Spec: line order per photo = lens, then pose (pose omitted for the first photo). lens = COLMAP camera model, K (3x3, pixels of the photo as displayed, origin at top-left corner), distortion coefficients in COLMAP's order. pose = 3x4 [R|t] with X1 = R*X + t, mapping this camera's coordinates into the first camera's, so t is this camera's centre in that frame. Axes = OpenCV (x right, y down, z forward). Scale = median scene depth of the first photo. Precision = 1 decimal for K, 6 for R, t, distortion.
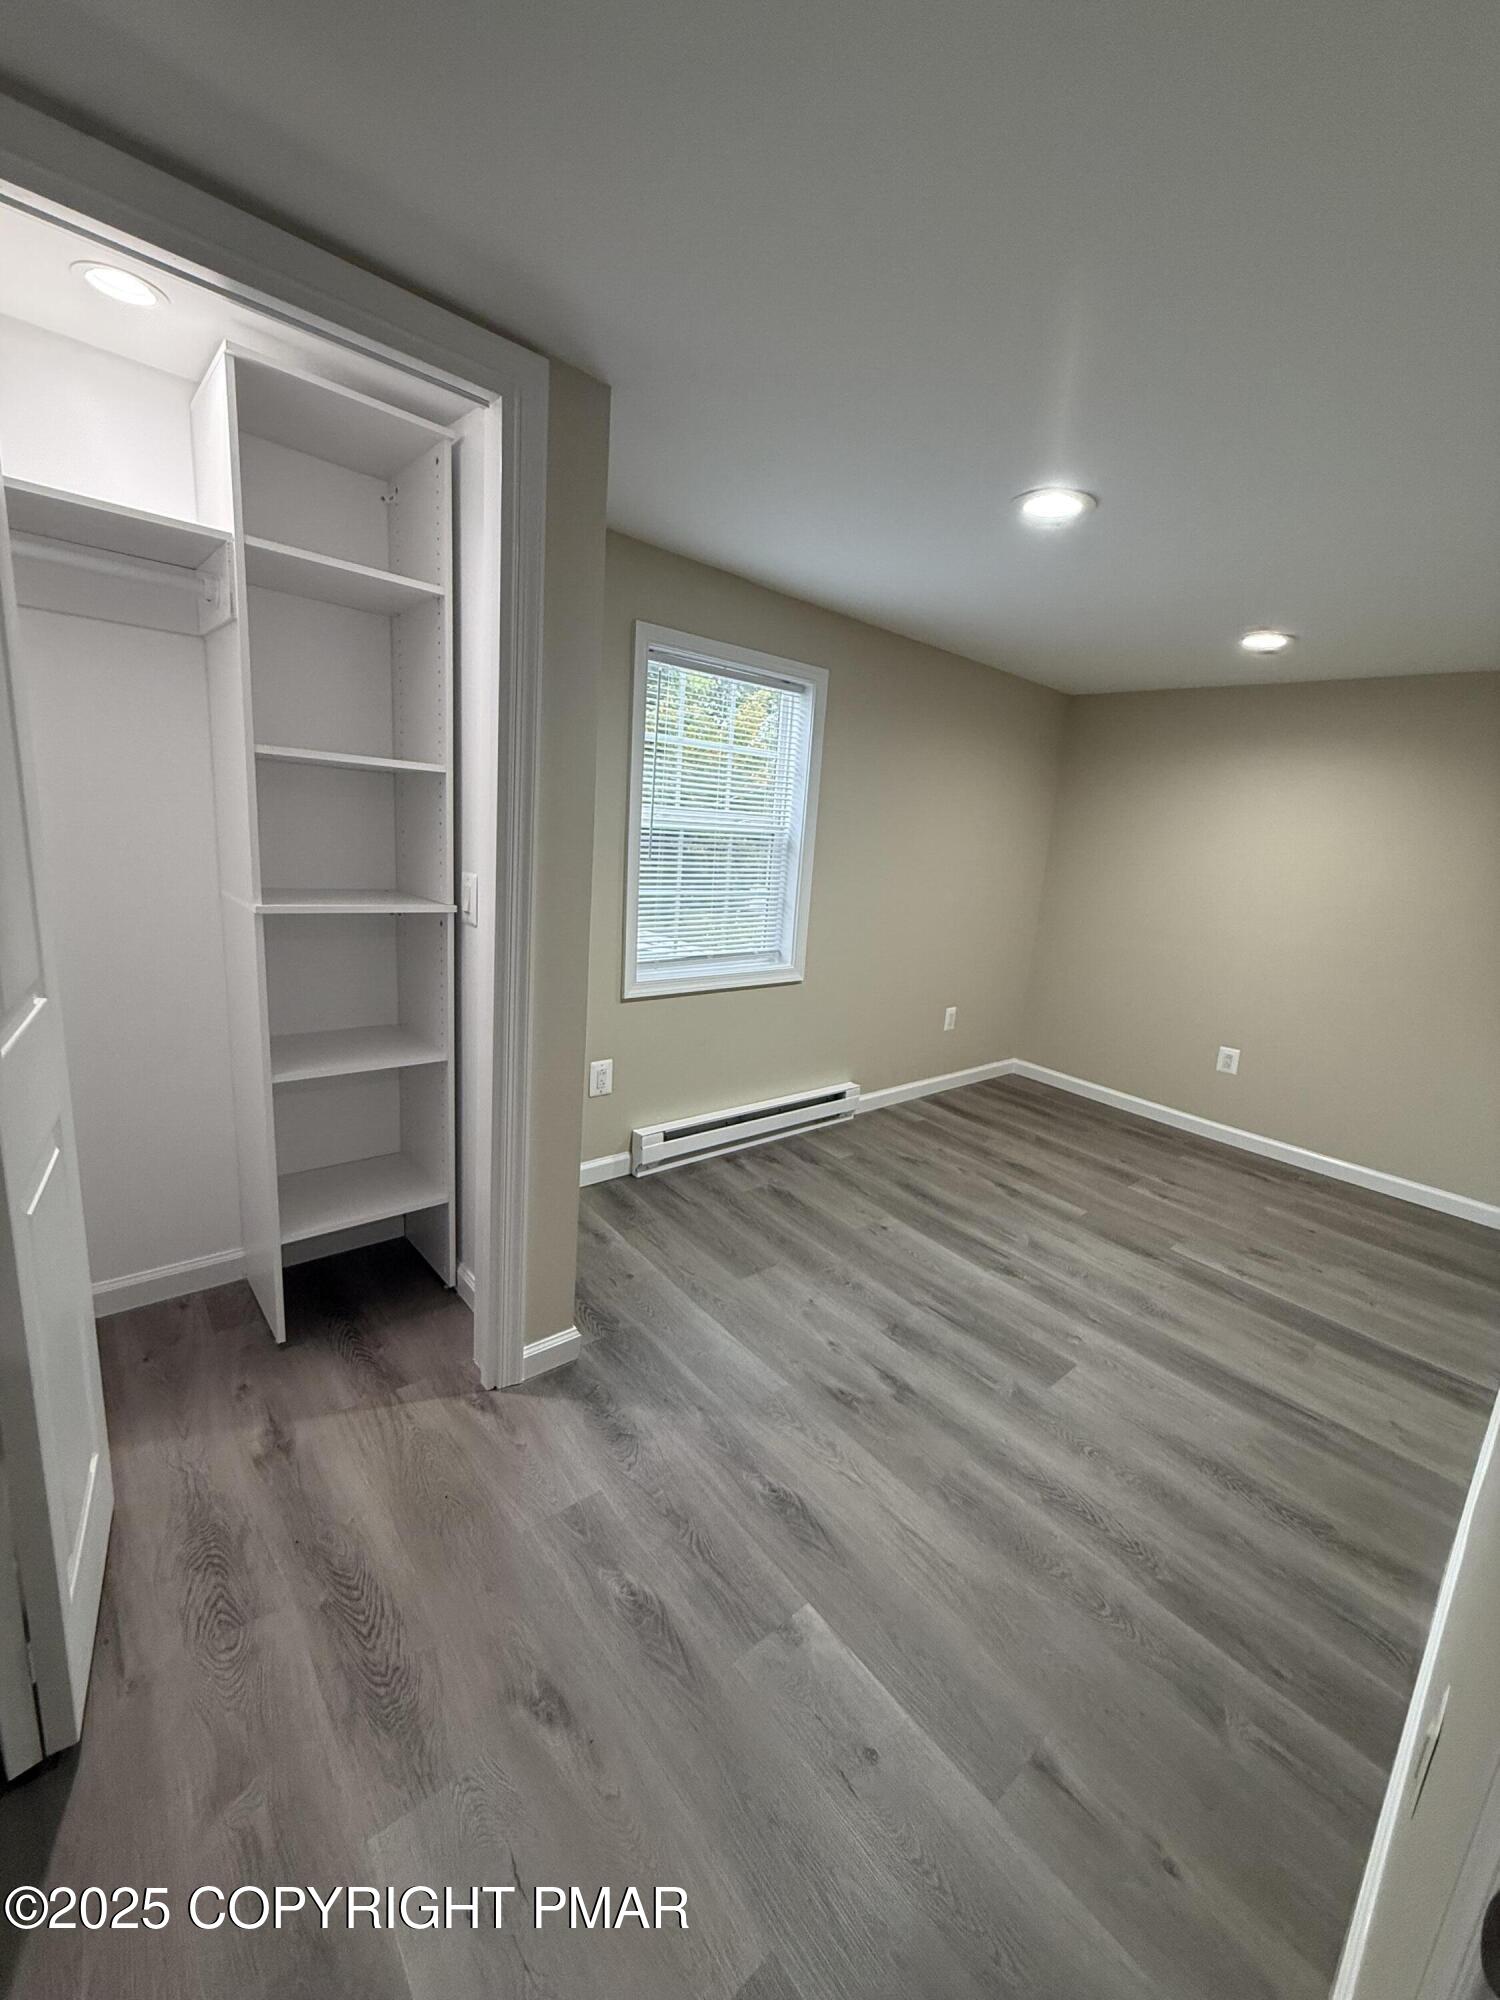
lens RADIAL K [[793.8, 0, 753.3], [0, 793.8, 994.7], [0, 0, 1]] dist [-0.002086, 0.000001]
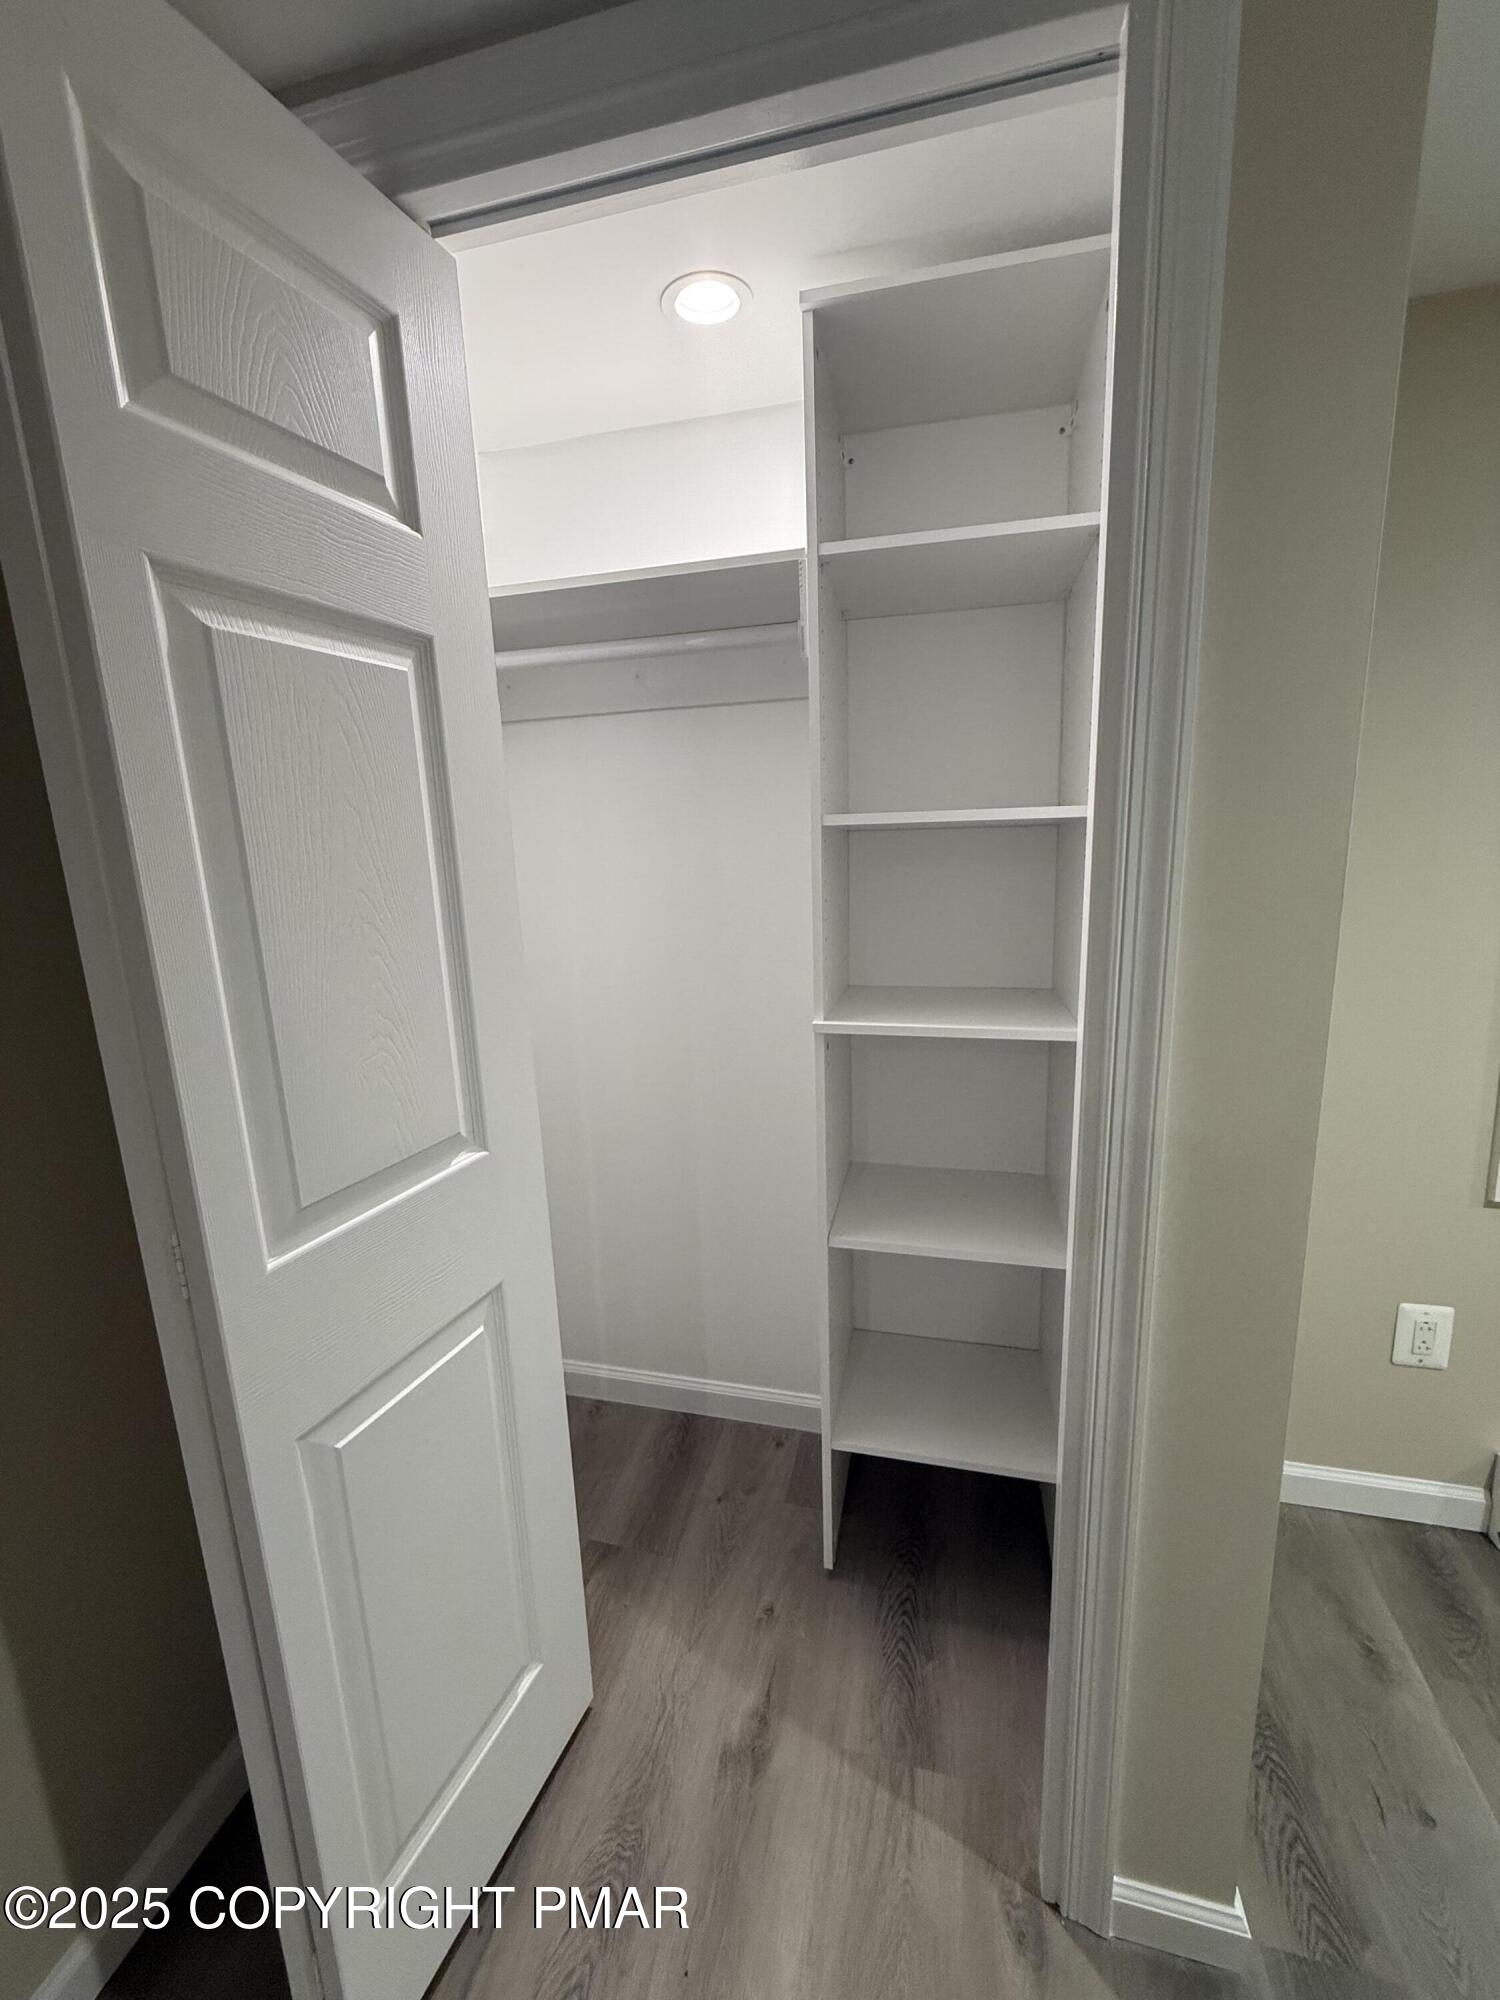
lens RADIAL K [[793.8, 0, 753.3], [0, 793.8, 994.7], [0, 0, 1]] dist [-0.002086, 0.000001]
pose [[0.556516, 0.055325, -0.828993, -0.019470], [-0.098153, 0.995171, 0.000524, -0.121485], [0.825019, 0.081076, 0.559259, 0.469085]]
